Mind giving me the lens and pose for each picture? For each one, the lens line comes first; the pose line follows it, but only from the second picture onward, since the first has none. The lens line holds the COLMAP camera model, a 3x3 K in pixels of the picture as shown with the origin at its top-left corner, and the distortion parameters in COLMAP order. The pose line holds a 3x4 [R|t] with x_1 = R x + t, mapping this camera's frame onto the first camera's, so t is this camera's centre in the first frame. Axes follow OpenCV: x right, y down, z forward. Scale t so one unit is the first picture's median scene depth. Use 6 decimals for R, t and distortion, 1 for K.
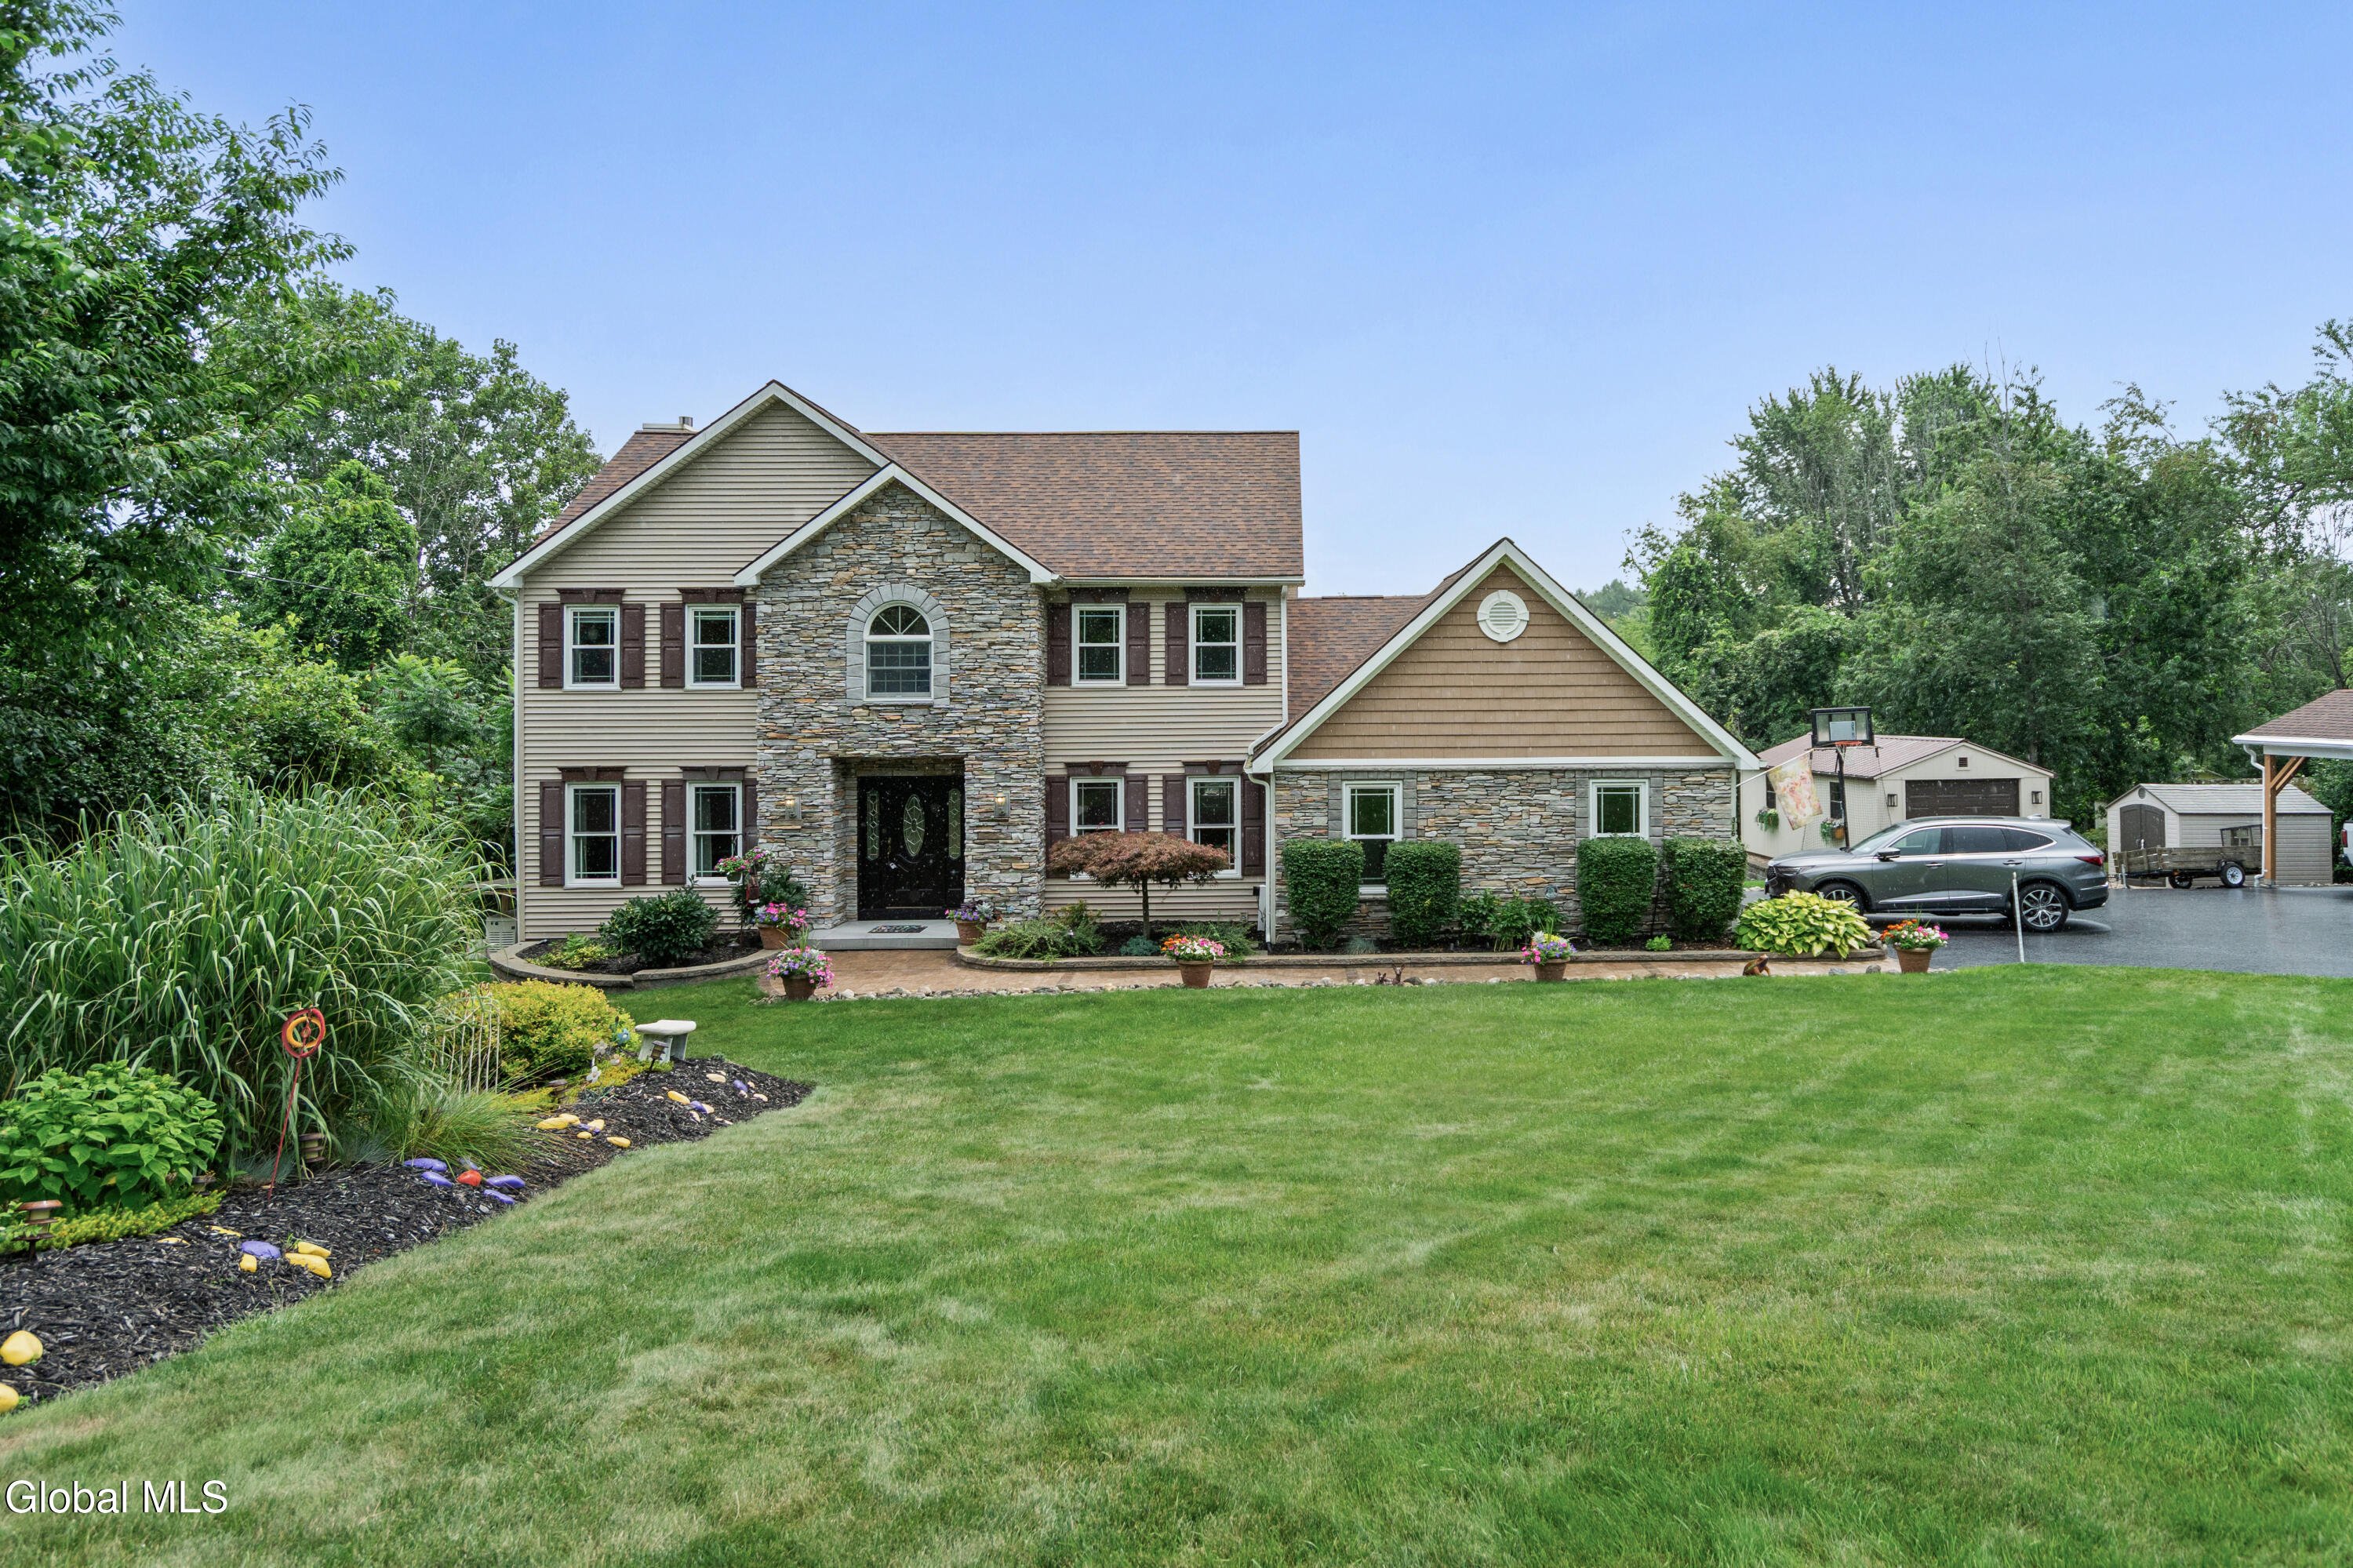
lens RADIAL K [[1428.9, 0, 1248.1], [0, 1428.9, 627.7], [0, 0, 1]] dist [0.023607, -0.000624]
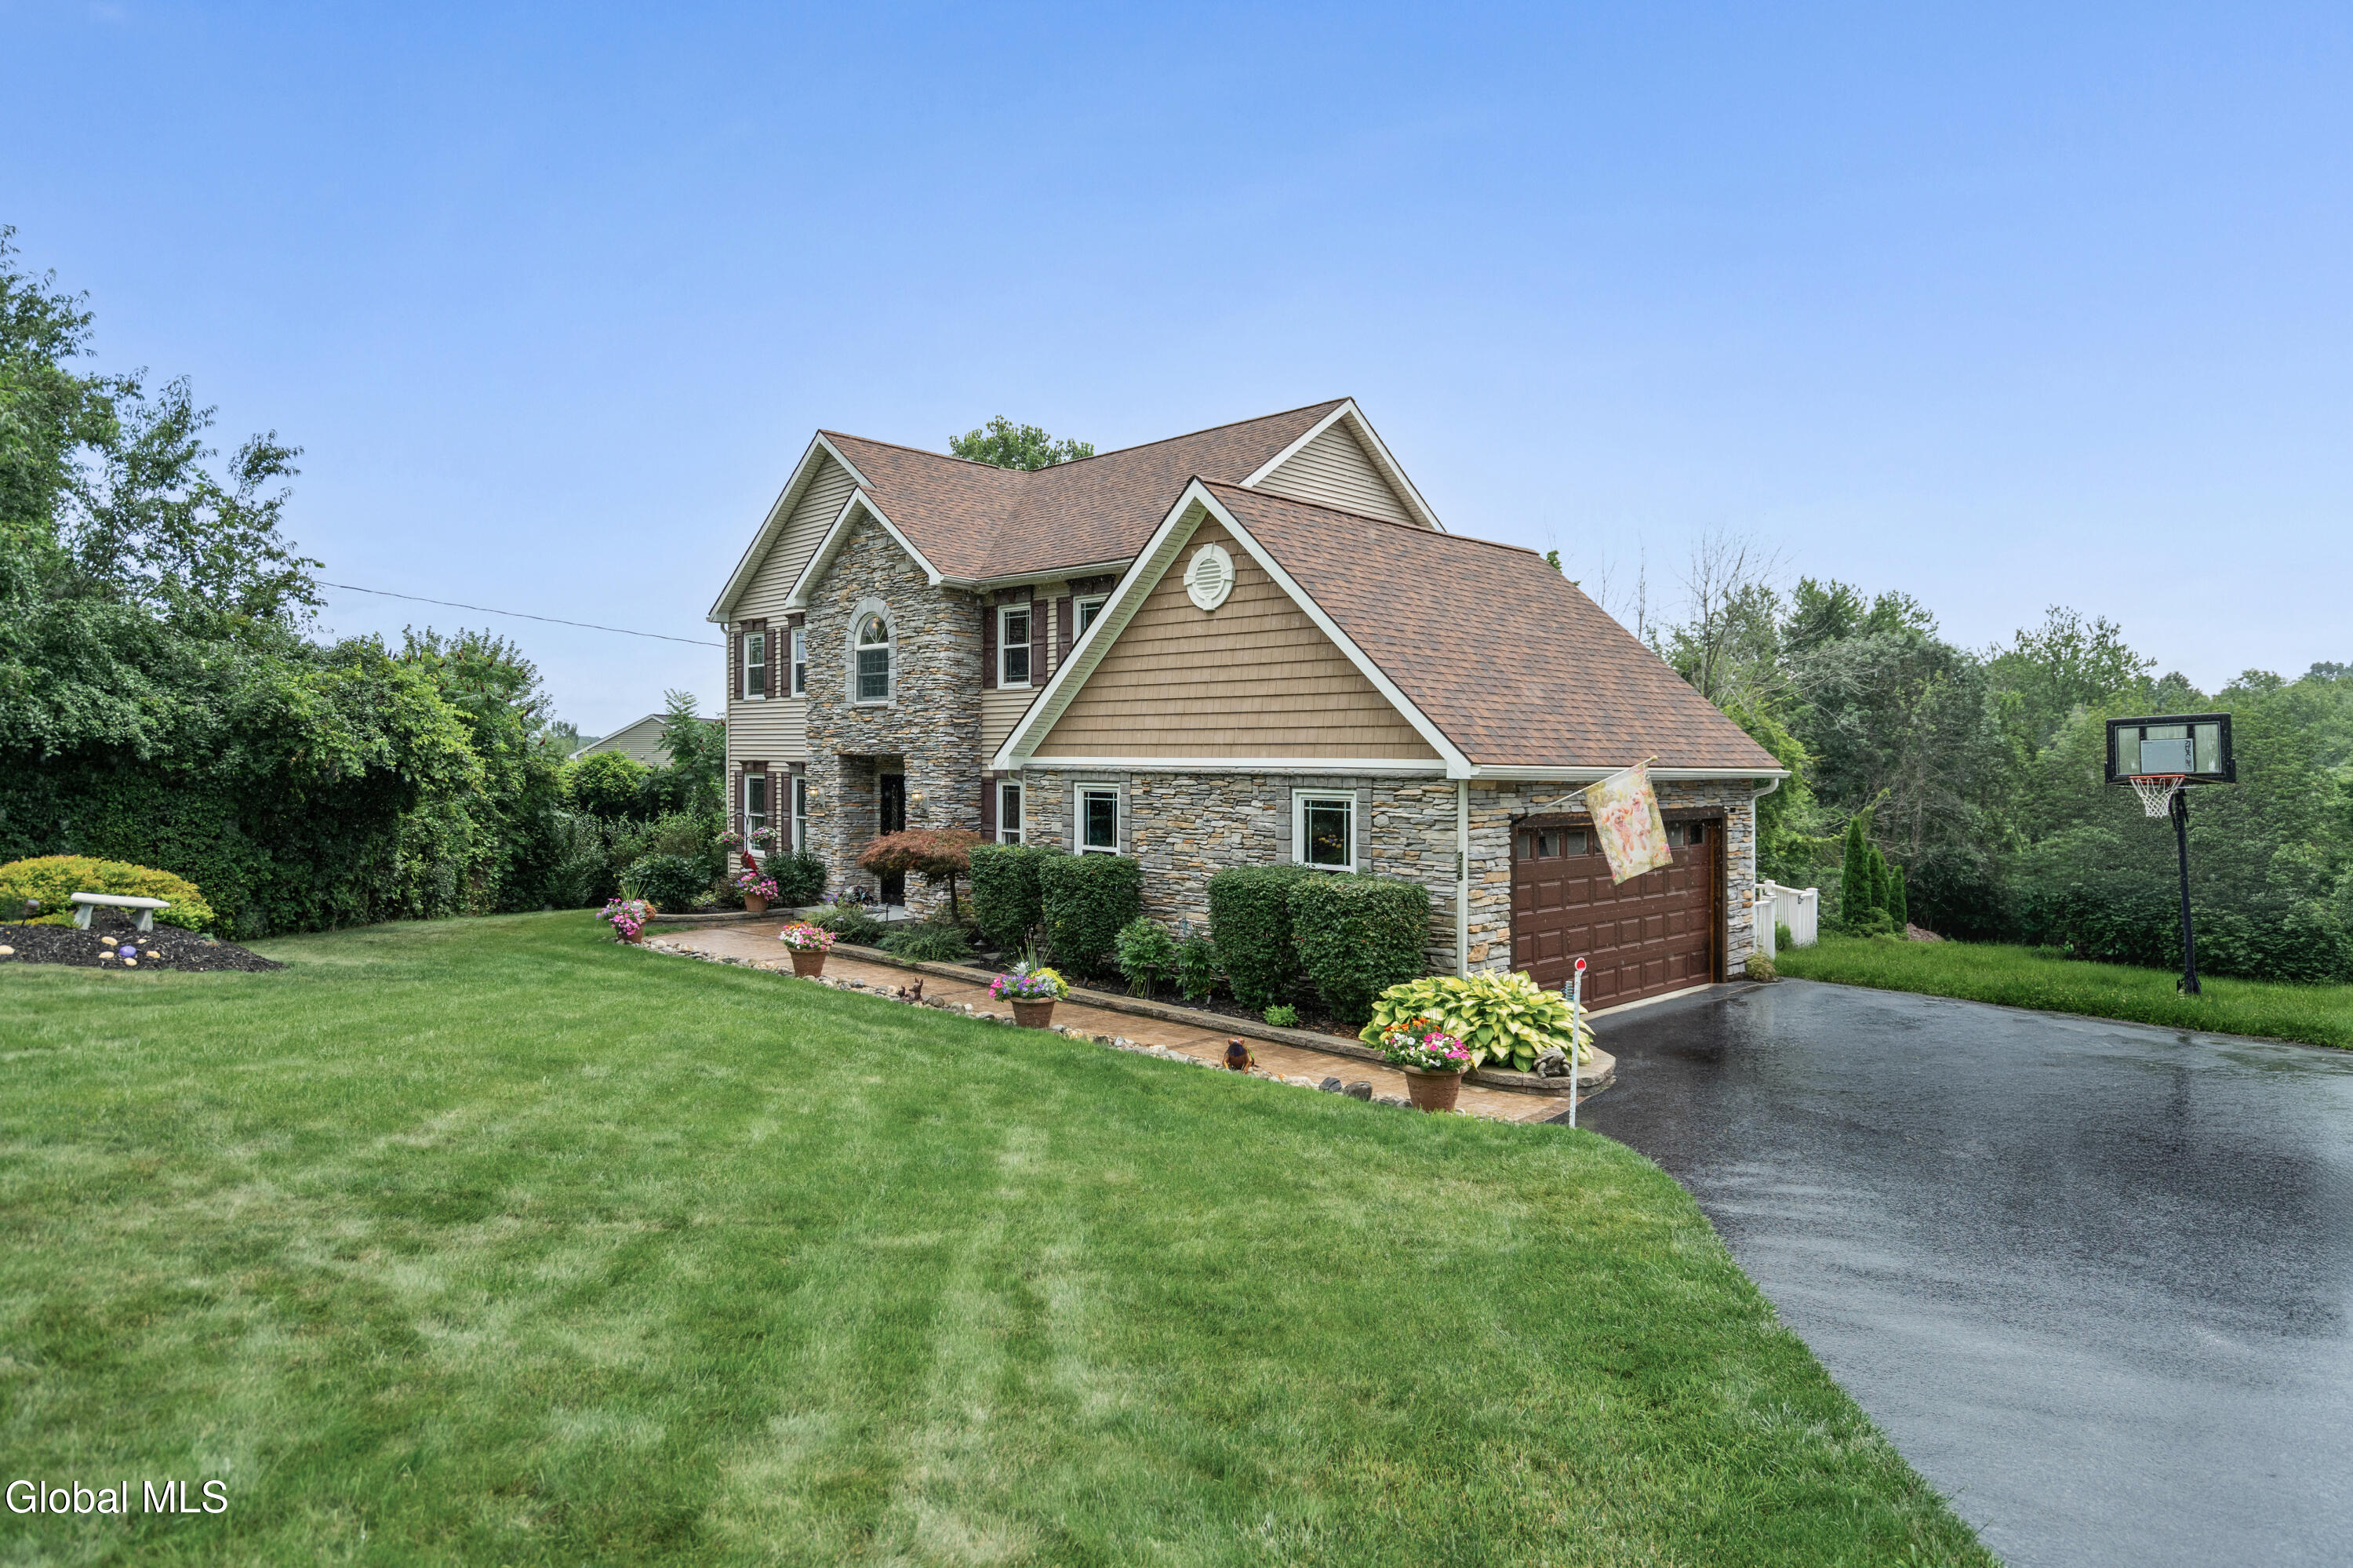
lens RADIAL K [[1357.9, 0, 1177.8], [0, 1357.9, 709.7], [0, 0, 1]] dist [0.003590, 0.001678]
pose [[0.691720, -0.014212, -0.722026, 0.667916], [0.015340, 0.999870, -0.004985, 0.064476], [0.722003, -0.007628, 0.691848, 0.449308]]
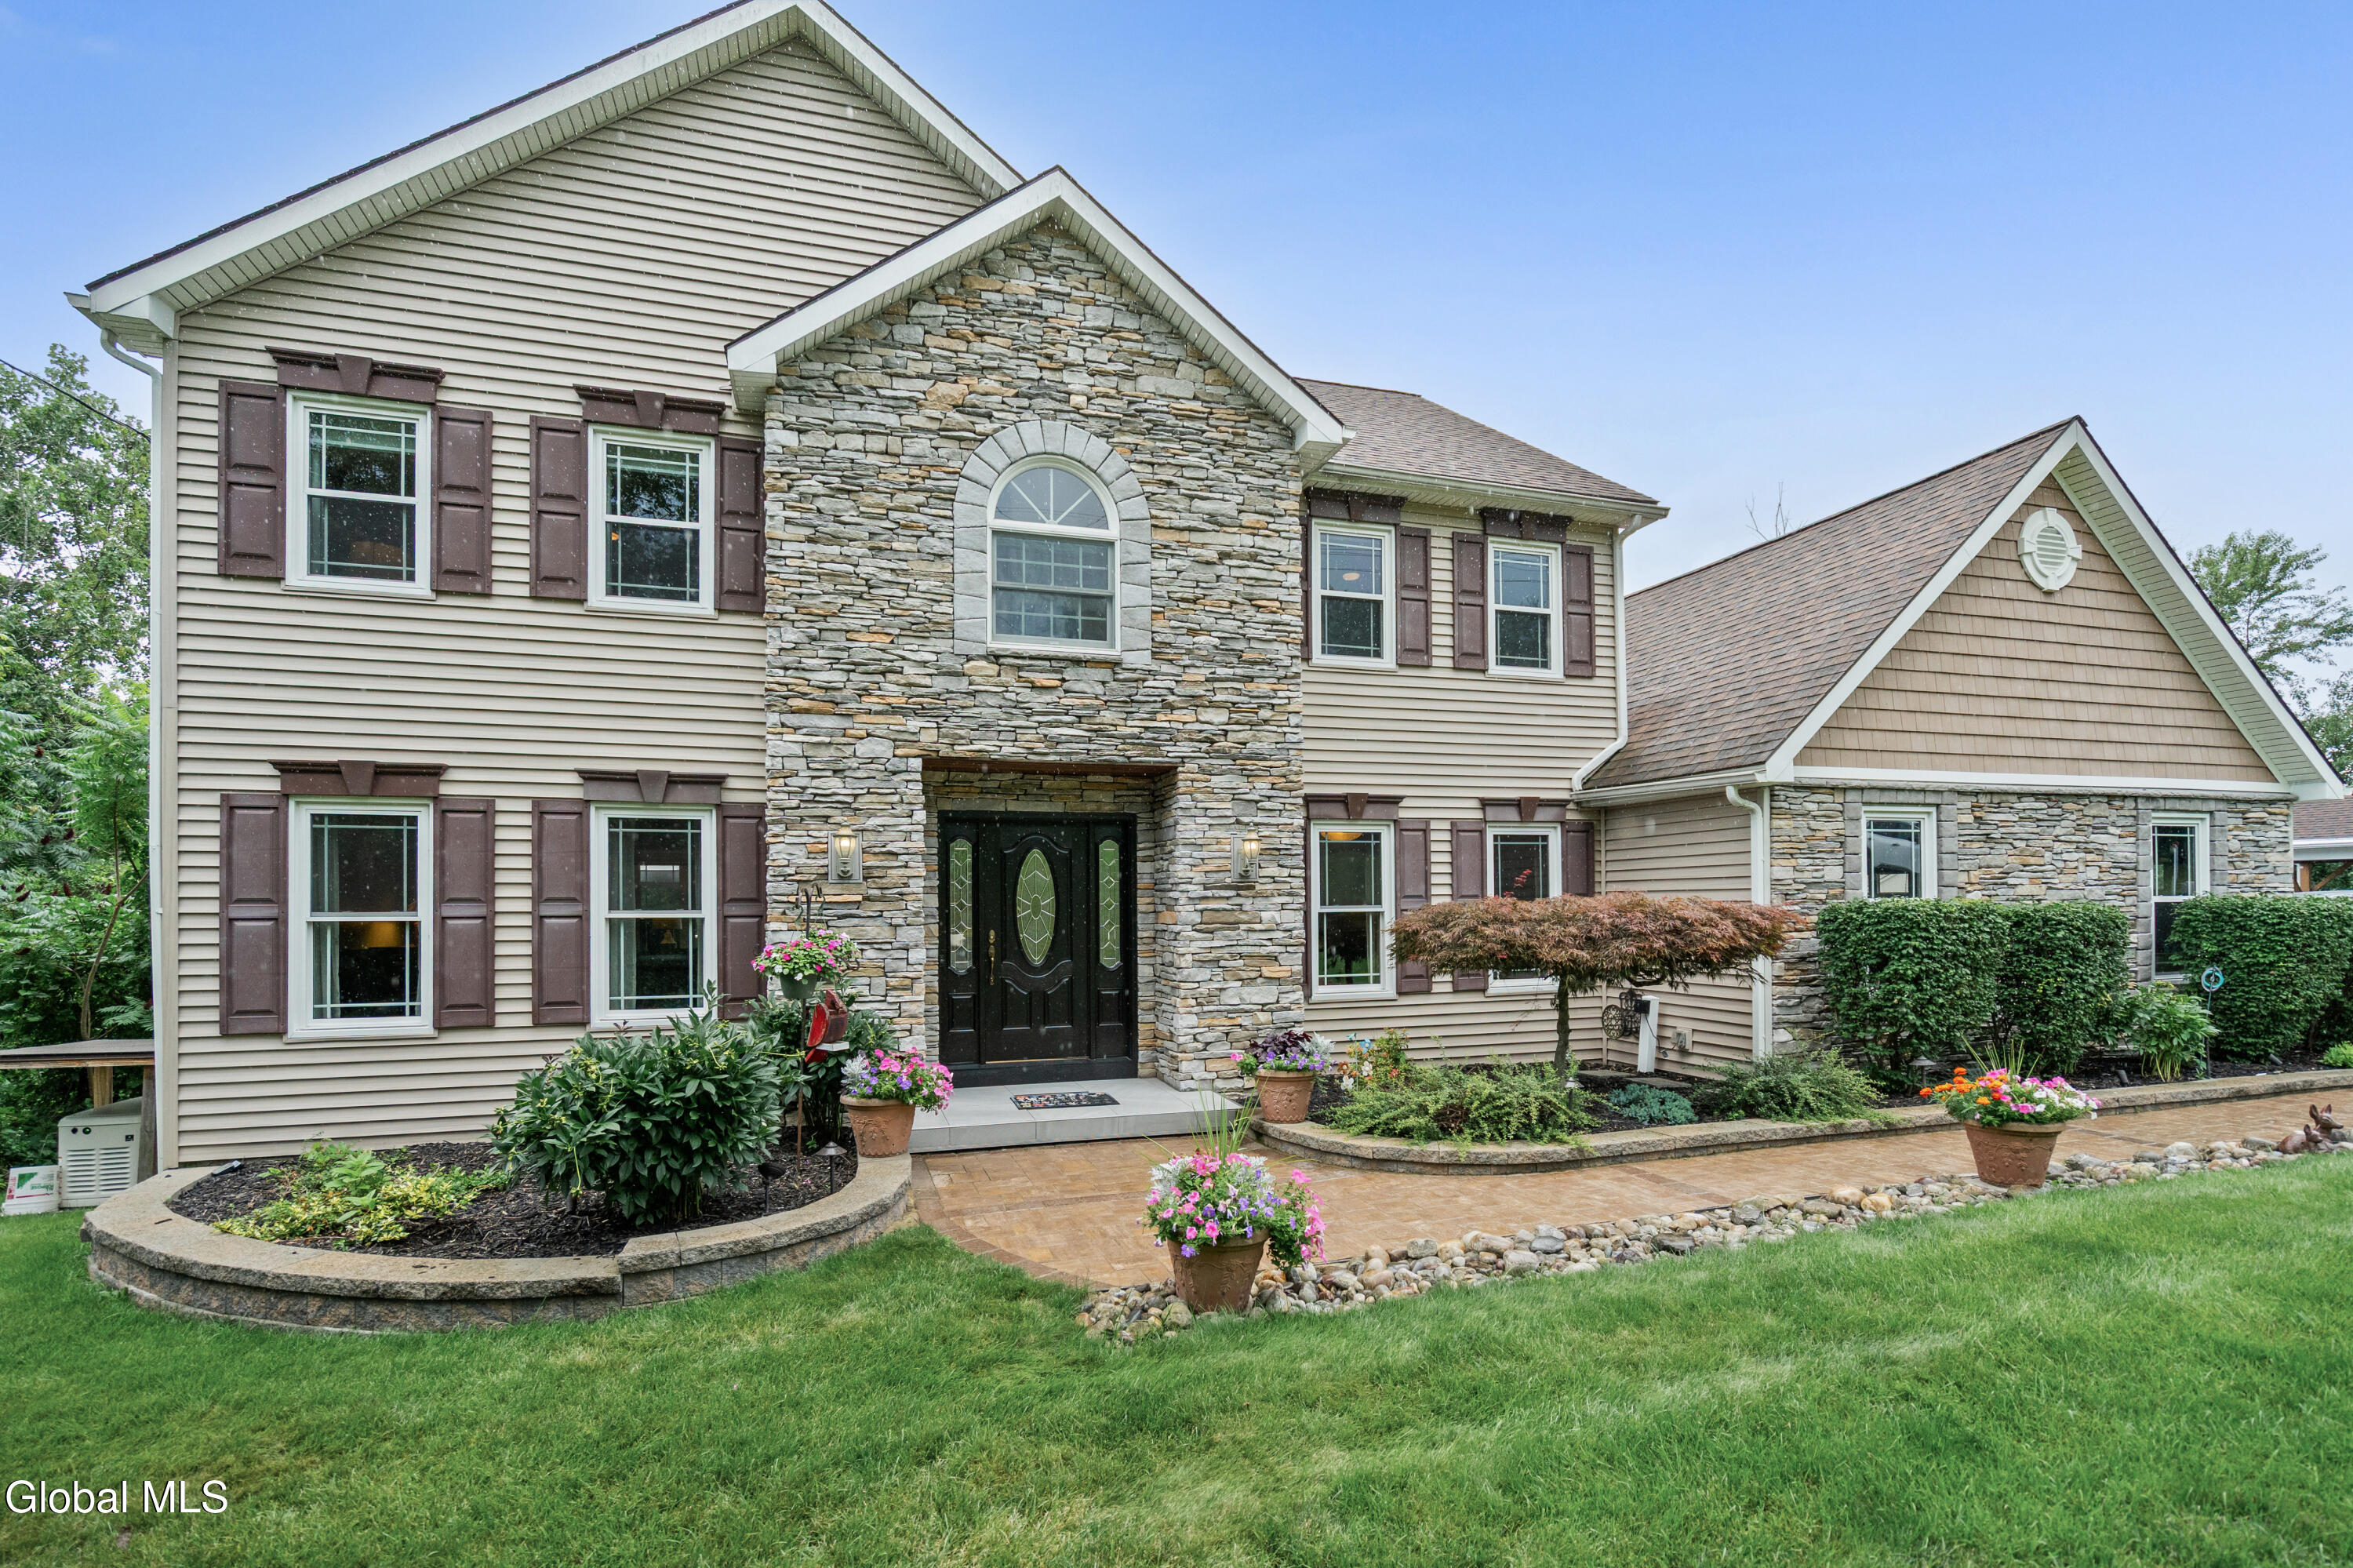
lens RADIAL K [[1105.4, 0, 1117.4], [0, 1105.4, 868.8], [0, 0, 1]] dist [0.001185, -0.000286]
pose [[0.960289, 0.007208, 0.278914, -0.331479], [-0.007494, 0.999972, -0.000041, 0.128171], [-0.278906, -0.002051, 0.960316, 0.616470]]
